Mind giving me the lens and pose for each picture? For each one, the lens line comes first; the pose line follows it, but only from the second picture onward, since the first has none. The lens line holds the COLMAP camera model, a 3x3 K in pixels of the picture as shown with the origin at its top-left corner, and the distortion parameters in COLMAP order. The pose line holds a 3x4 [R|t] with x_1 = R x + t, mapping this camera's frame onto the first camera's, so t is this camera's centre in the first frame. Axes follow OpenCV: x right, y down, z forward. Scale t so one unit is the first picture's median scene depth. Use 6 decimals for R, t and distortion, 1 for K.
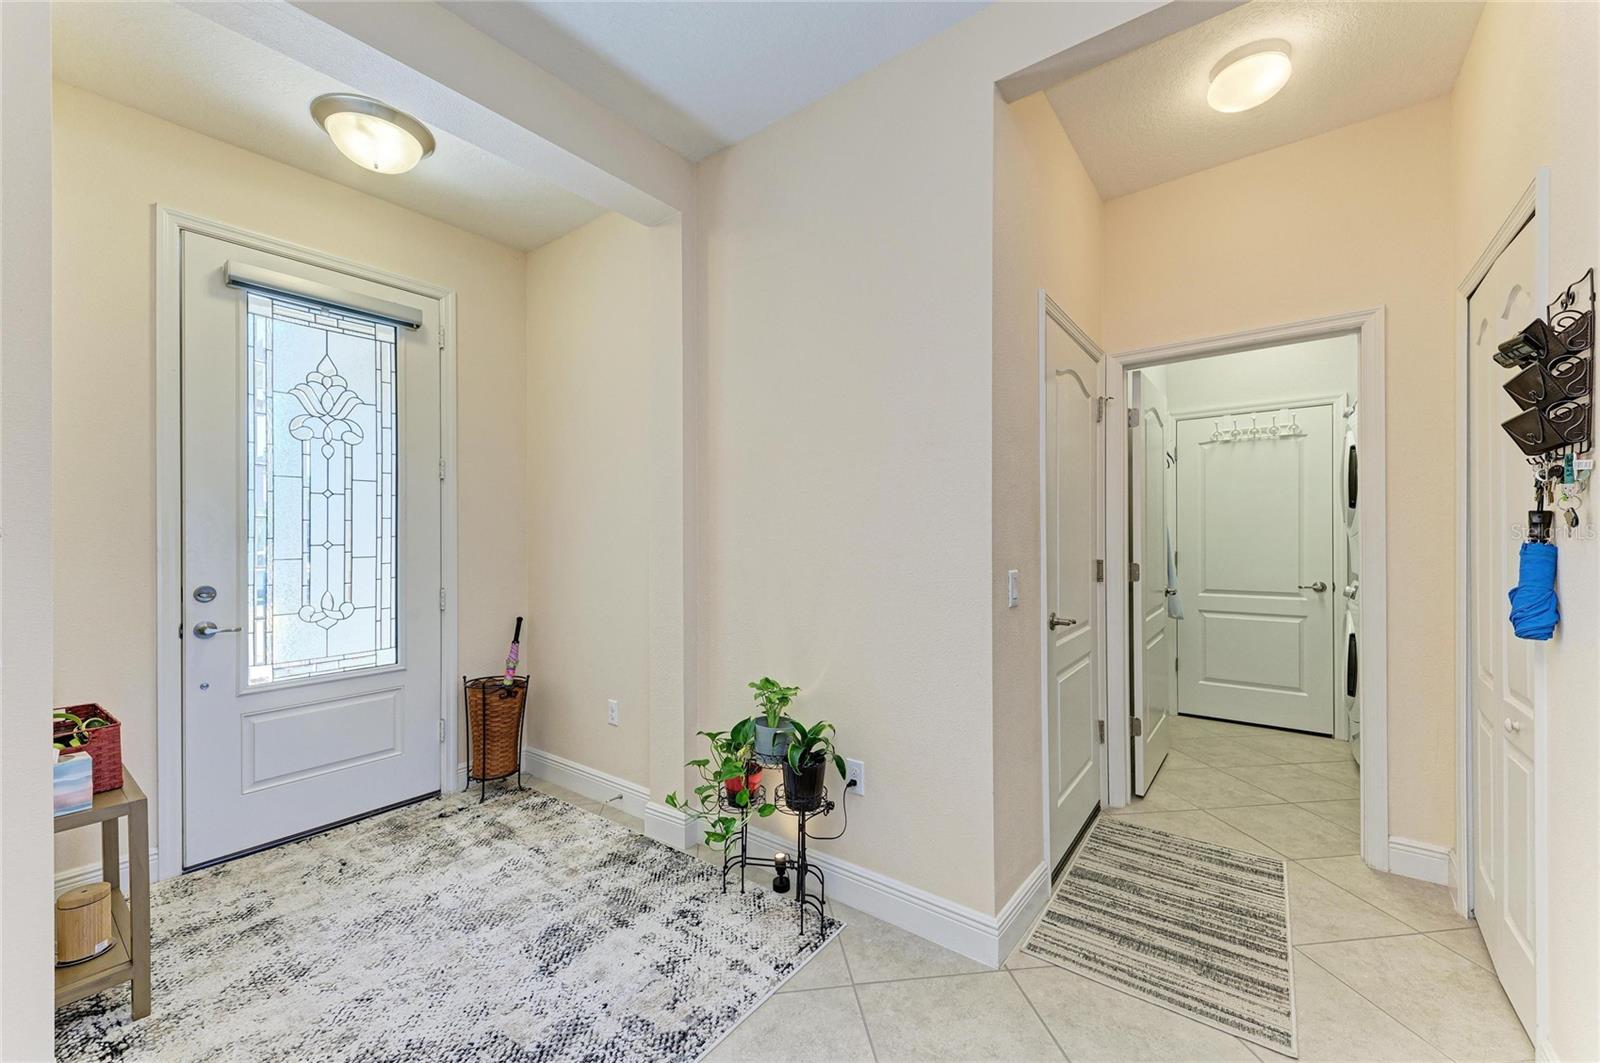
lens RADIAL K [[625.0, 0, 805.6], [0, 625.0, 542.8], [0, 0, 1]] dist [0.012308, -0.003937]
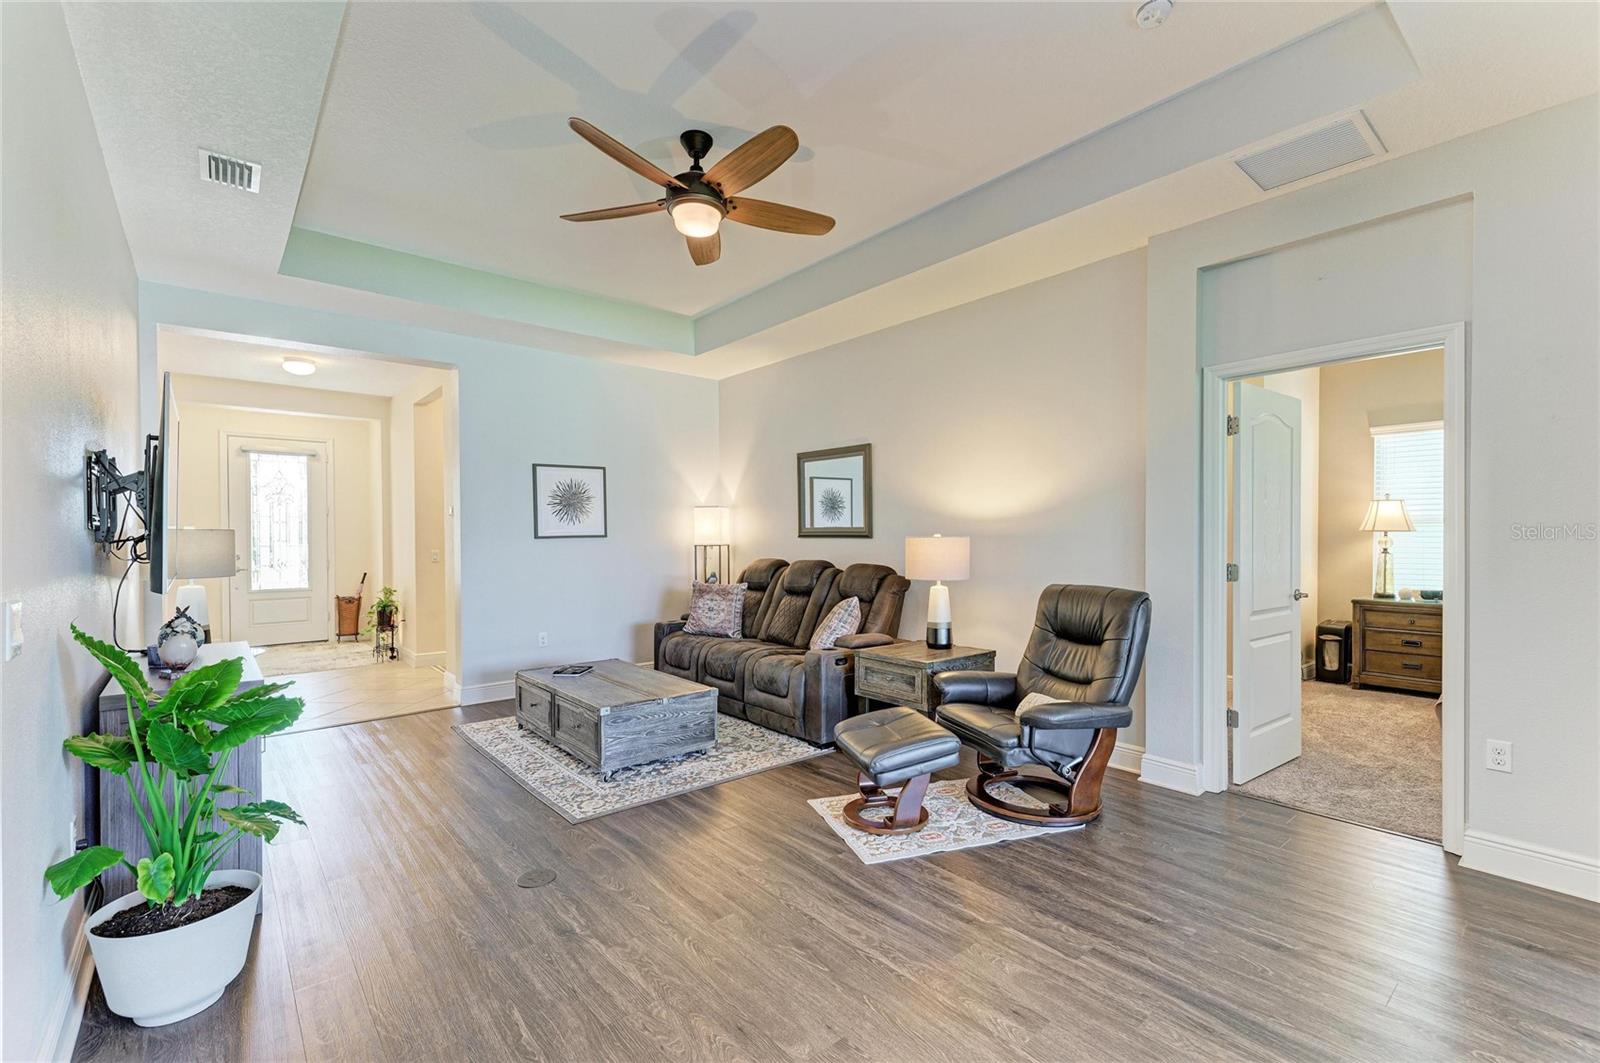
lens RADIAL K [[697.8, 0, 808.8], [0, 697.8, 542.0], [0, 0, 1]] dist [0.018278, 0.000004]
pose [[0.977973, 0.004664, -0.208682, 2.426378], [-0.003661, 0.999980, 0.005194, -0.016564], [0.208702, -0.004316, 0.977970, -1.722585]]
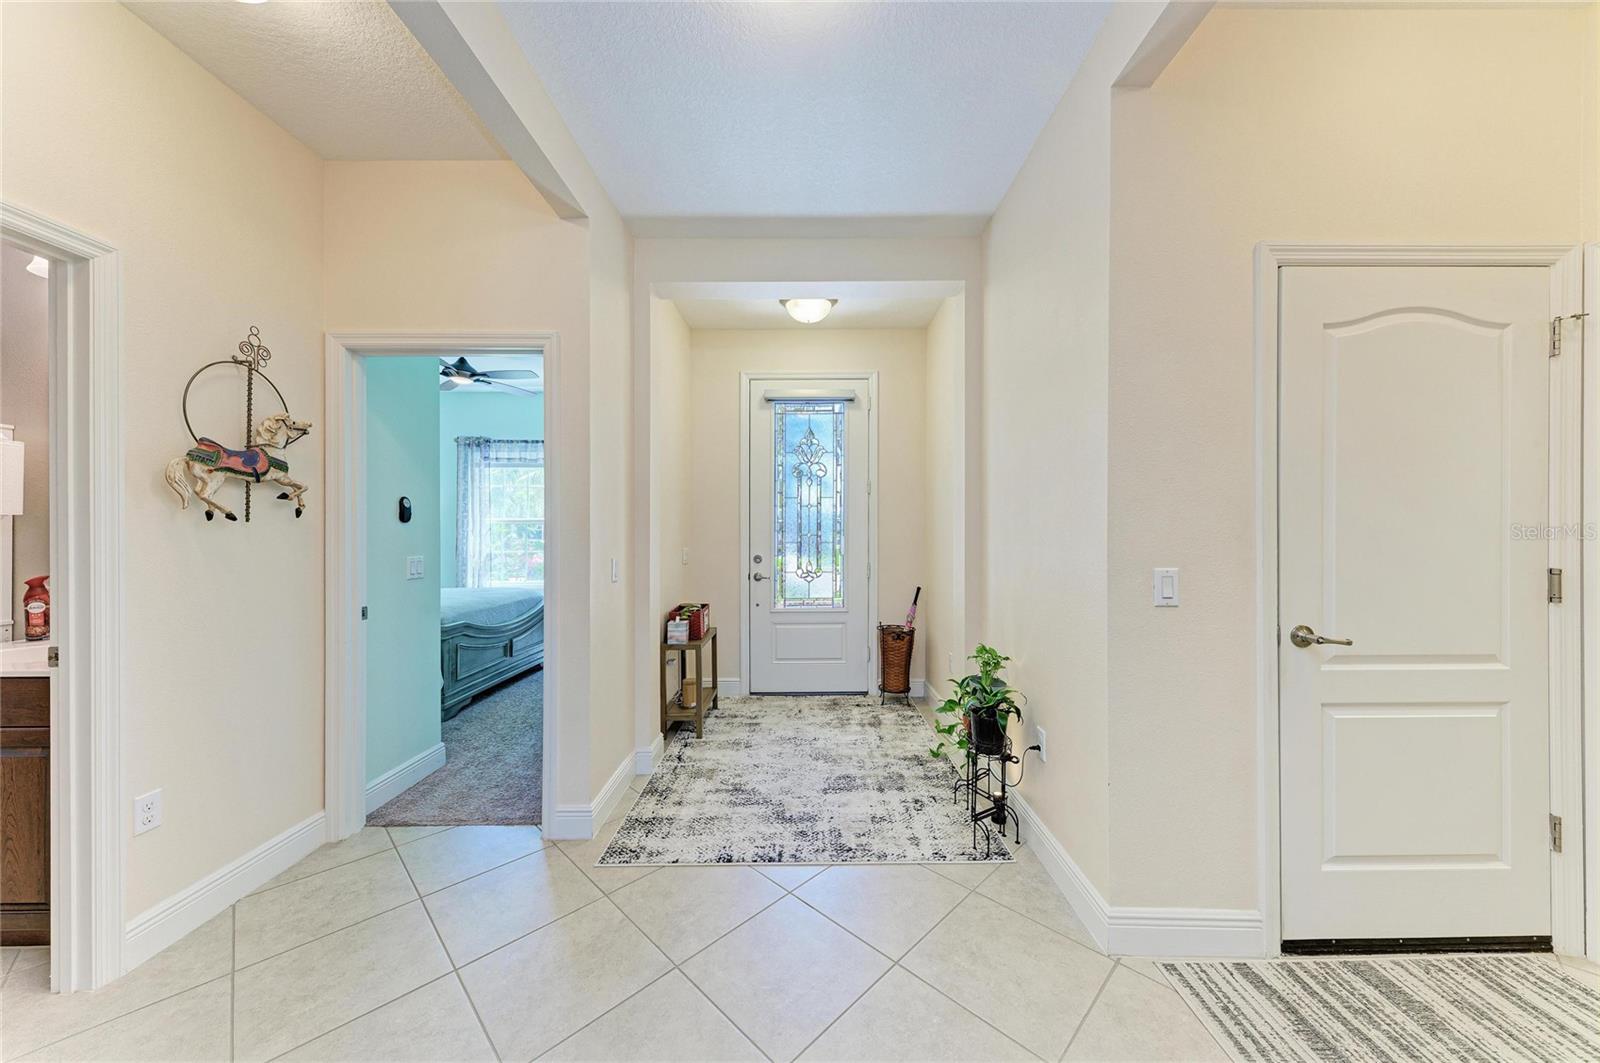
lens RADIAL K [[550.2, 0, 811.2], [0, 550.2, 538.7], [0, 0, 1]] dist [-0.001253, -0.000209]
pose [[0.617411, 0.013954, -0.786517, 0.539502], [-0.008287, 0.999903, 0.011235, -0.004530], [0.786597, -0.000419, 0.617466, 0.052256]]
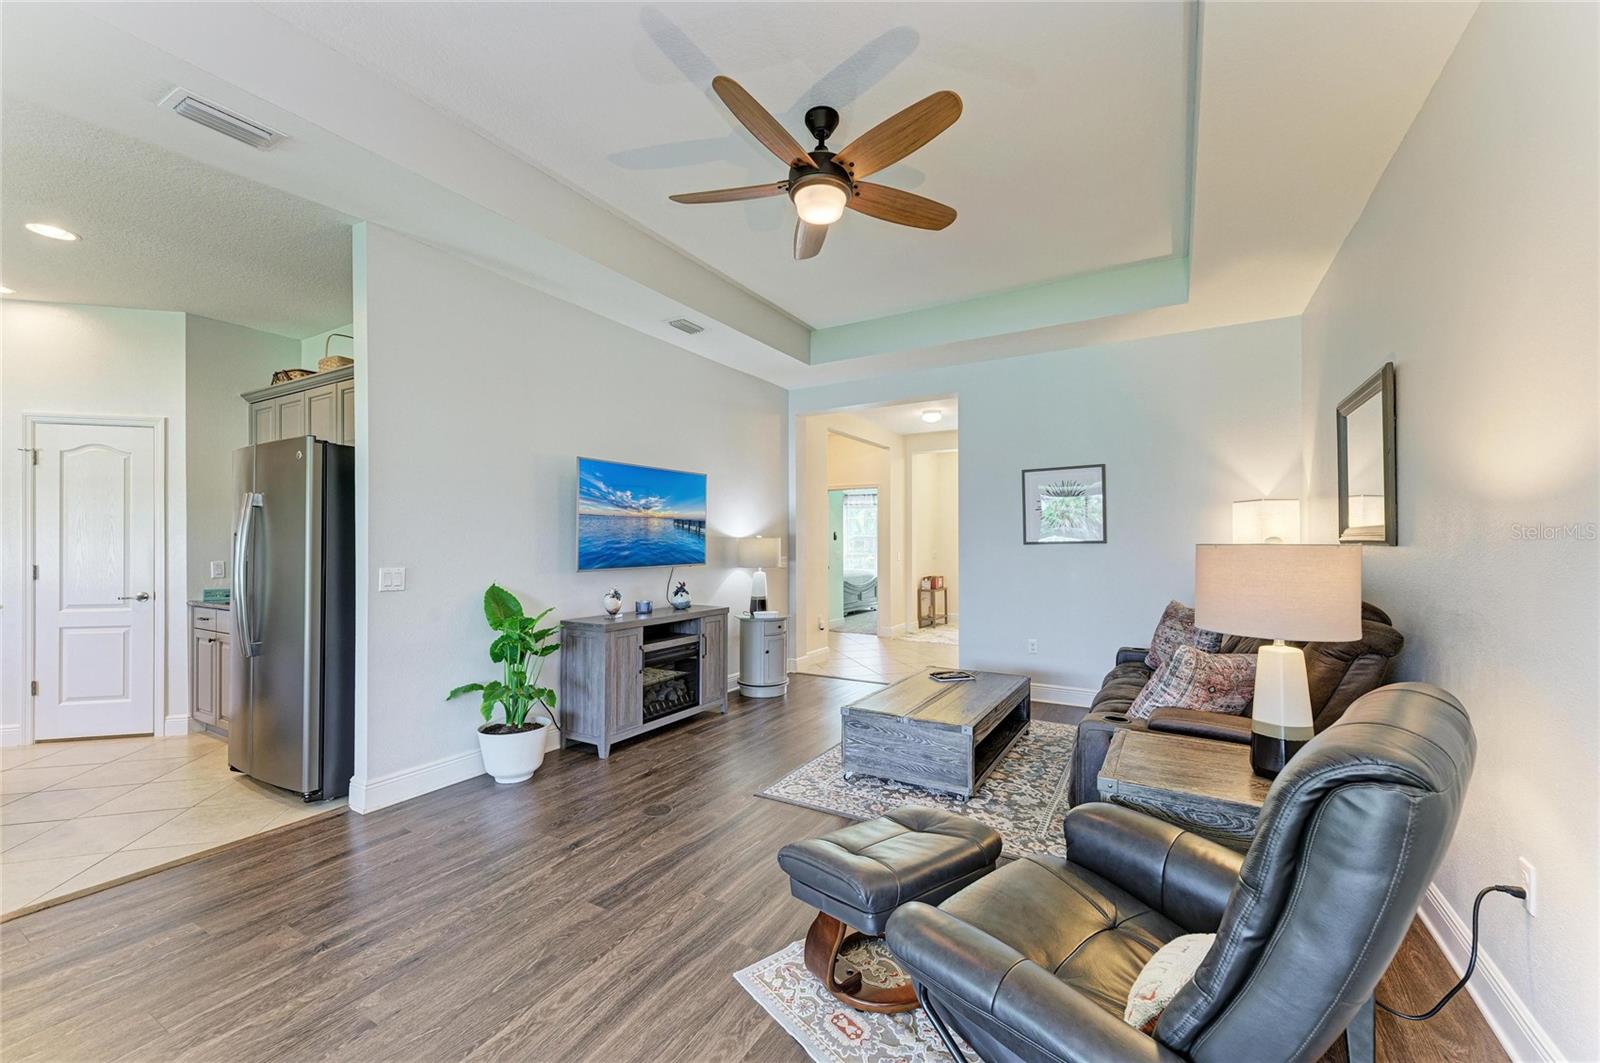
lens RADIAL K [[627.8, 0, 809.1], [0, 627.8, 539.1], [0, 0, 1]] dist [0.016910, -0.005652]
pose [[0.125432, -0.001477, -0.992101, 3.079014], [-0.004445, 0.999988, -0.002051, -0.023903], [0.992092, 0.004667, 0.125424, -0.578237]]
